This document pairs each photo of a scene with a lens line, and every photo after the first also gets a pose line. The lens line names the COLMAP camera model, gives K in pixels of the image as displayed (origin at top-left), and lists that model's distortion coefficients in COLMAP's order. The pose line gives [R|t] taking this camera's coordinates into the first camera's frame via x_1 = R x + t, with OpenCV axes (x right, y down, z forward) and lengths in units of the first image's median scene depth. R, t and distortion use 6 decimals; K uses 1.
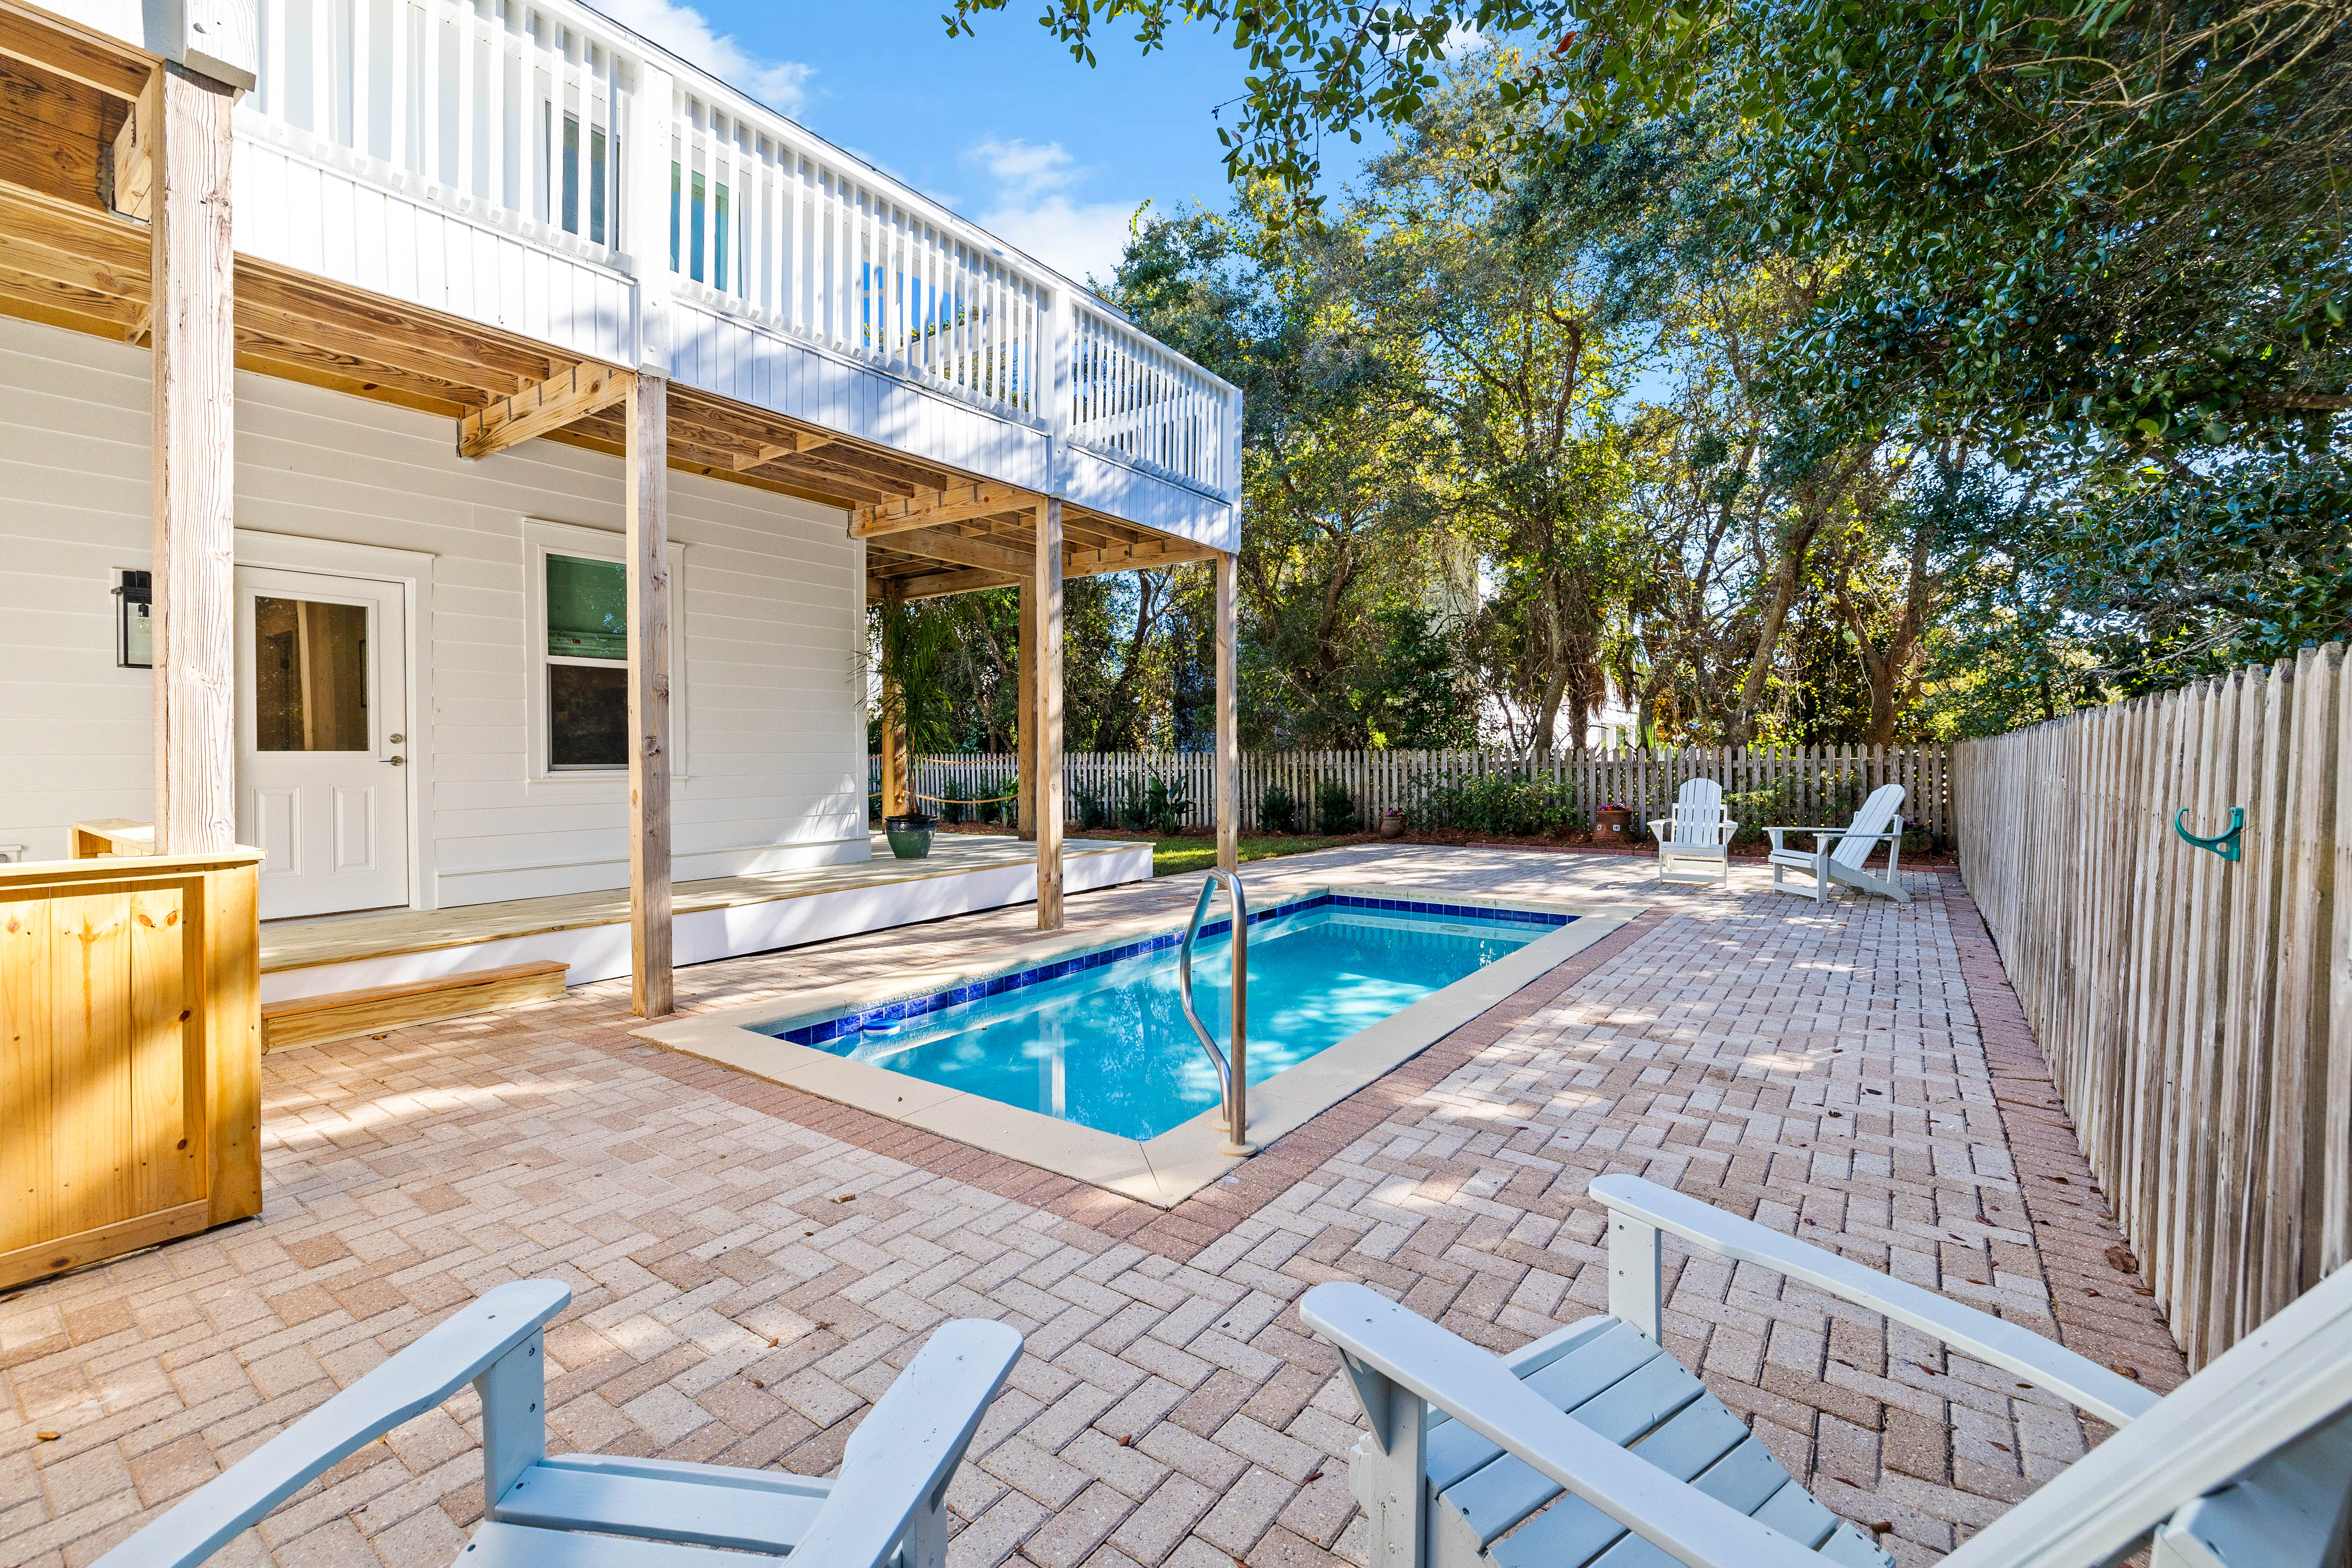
lens RADIAL K [[1031.8, 0, 1176.0], [0, 1031.8, 784.0], [0, 0, 1]] dist [-0.000323, -0.000008]
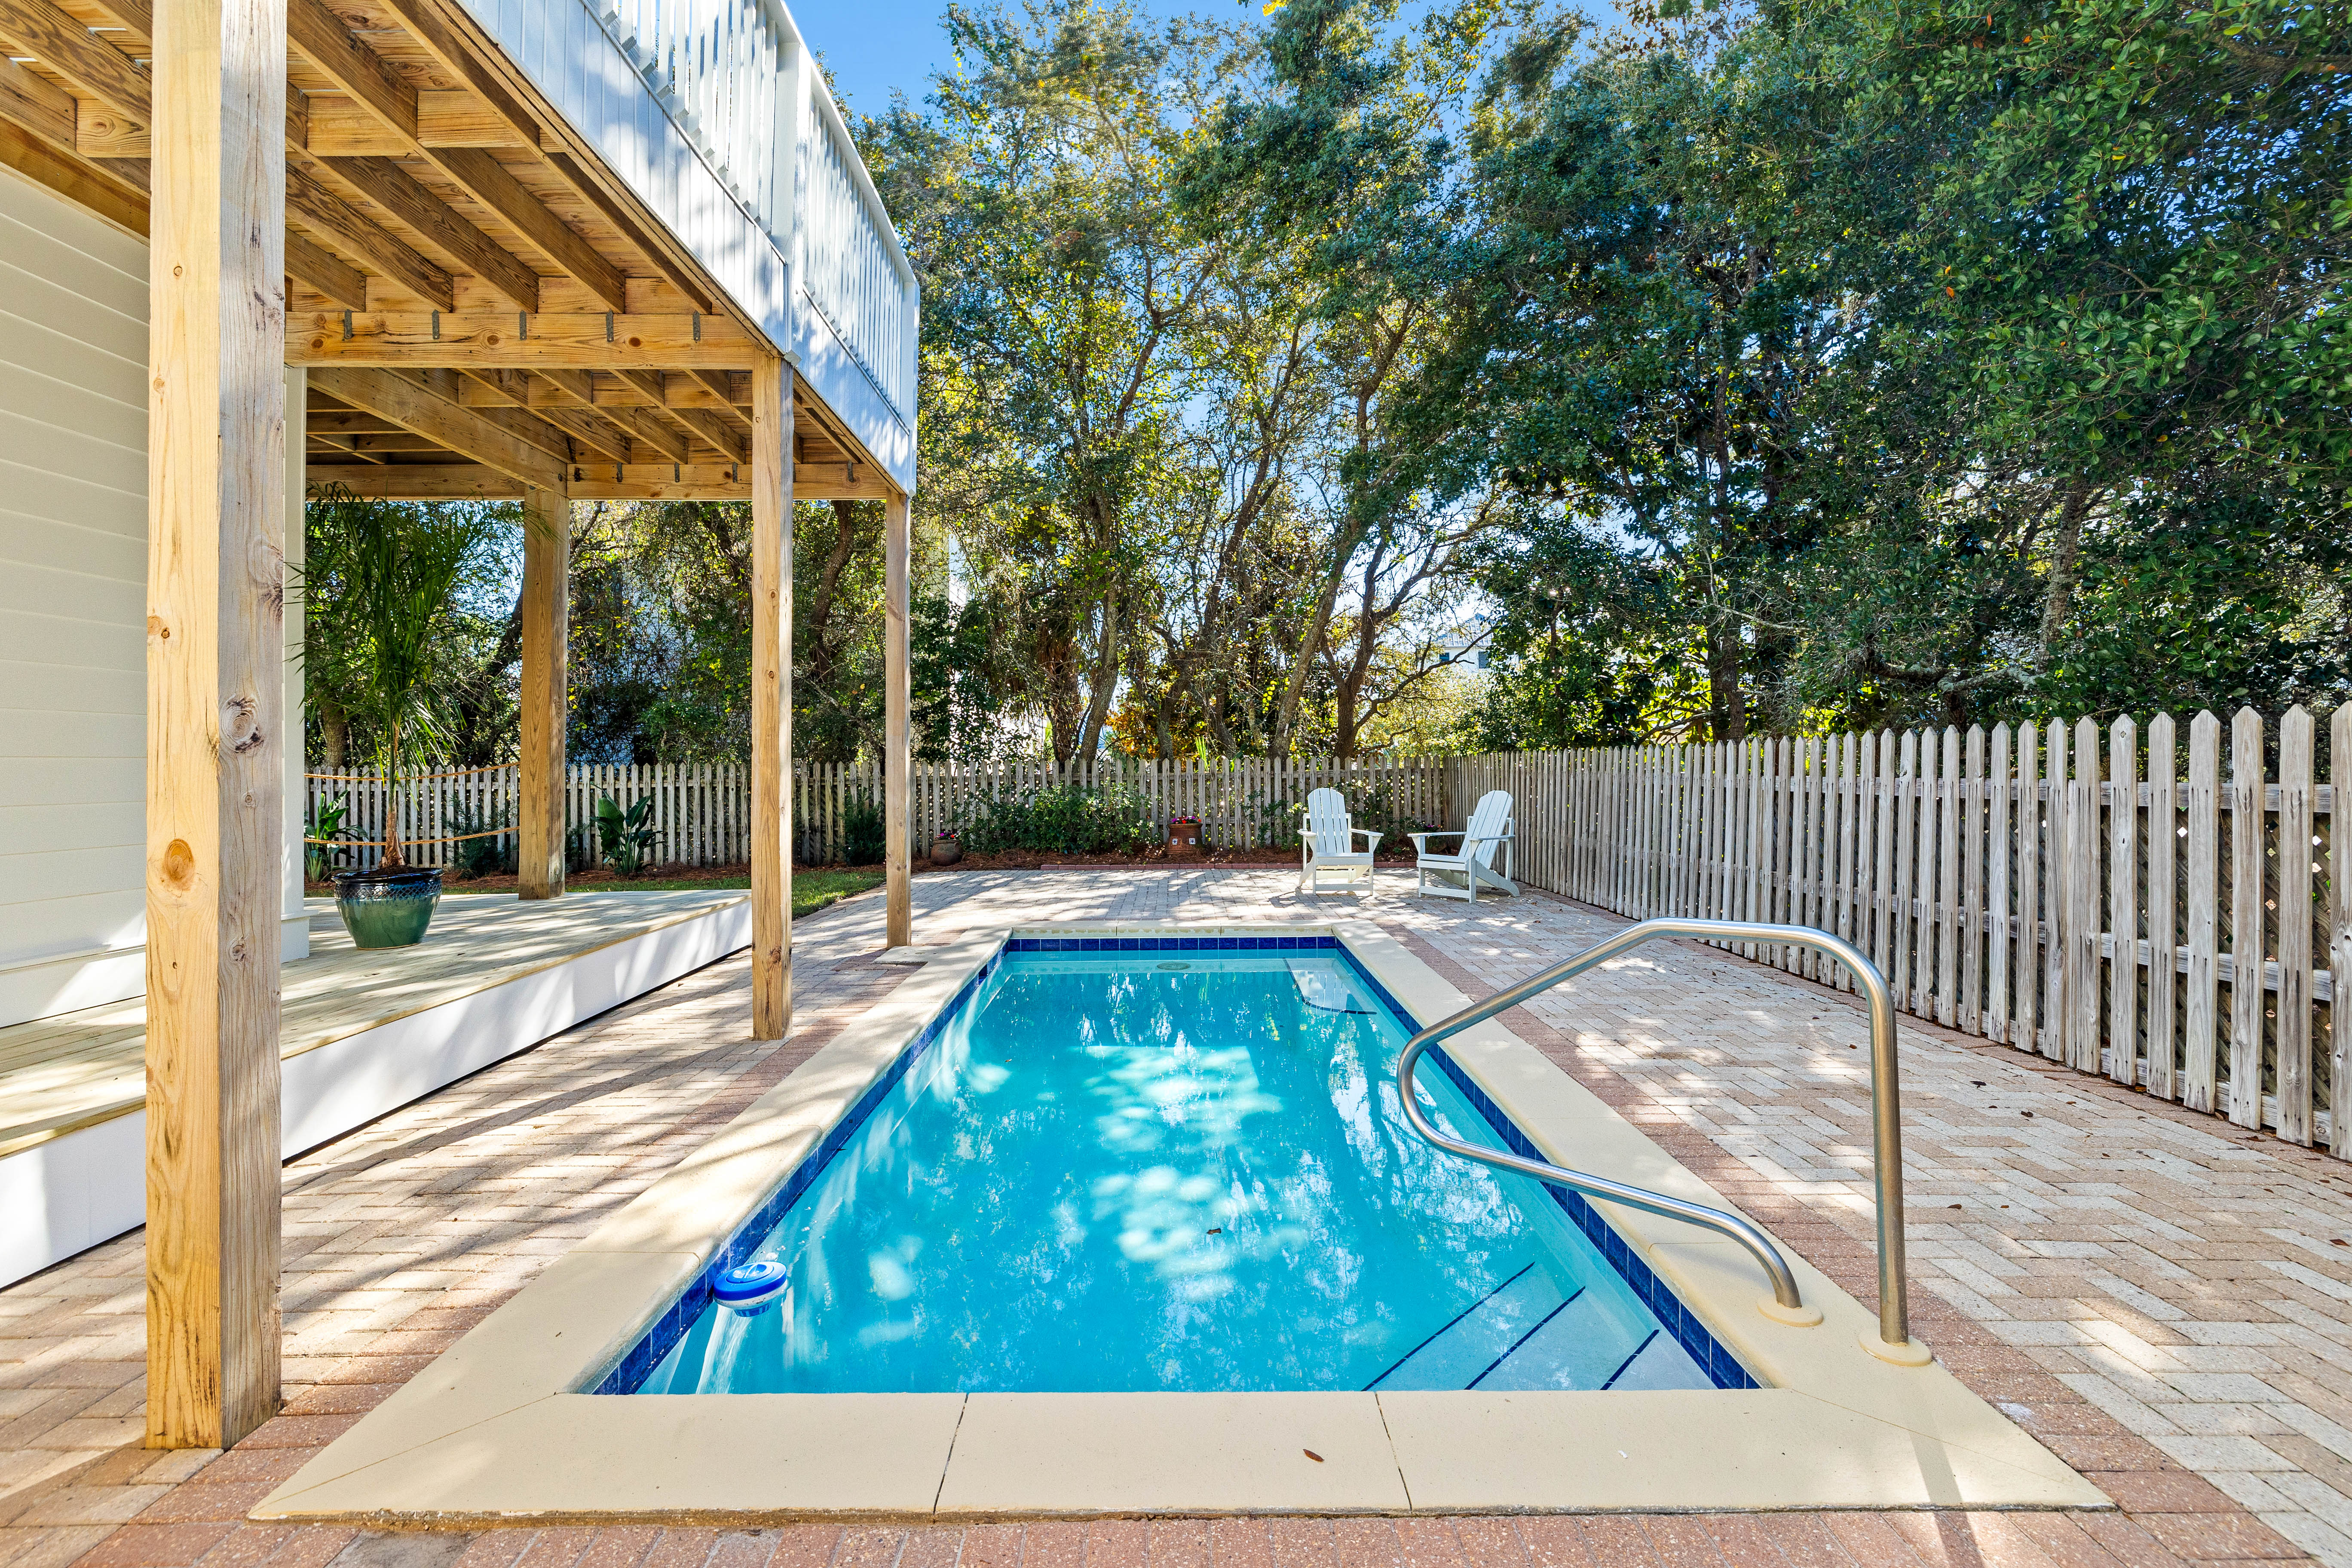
lens RADIAL K [[1074.5, 0, 1176.0], [0, 1074.5, 784.0], [0, 0, 1]] dist [-0.002575, -0.000017]
pose [[0.807242, -0.010722, 0.590124, -0.255409], [0.020742, 0.999733, -0.010210, -0.001939], [-0.589856, 0.020482, 0.807248, 0.260709]]
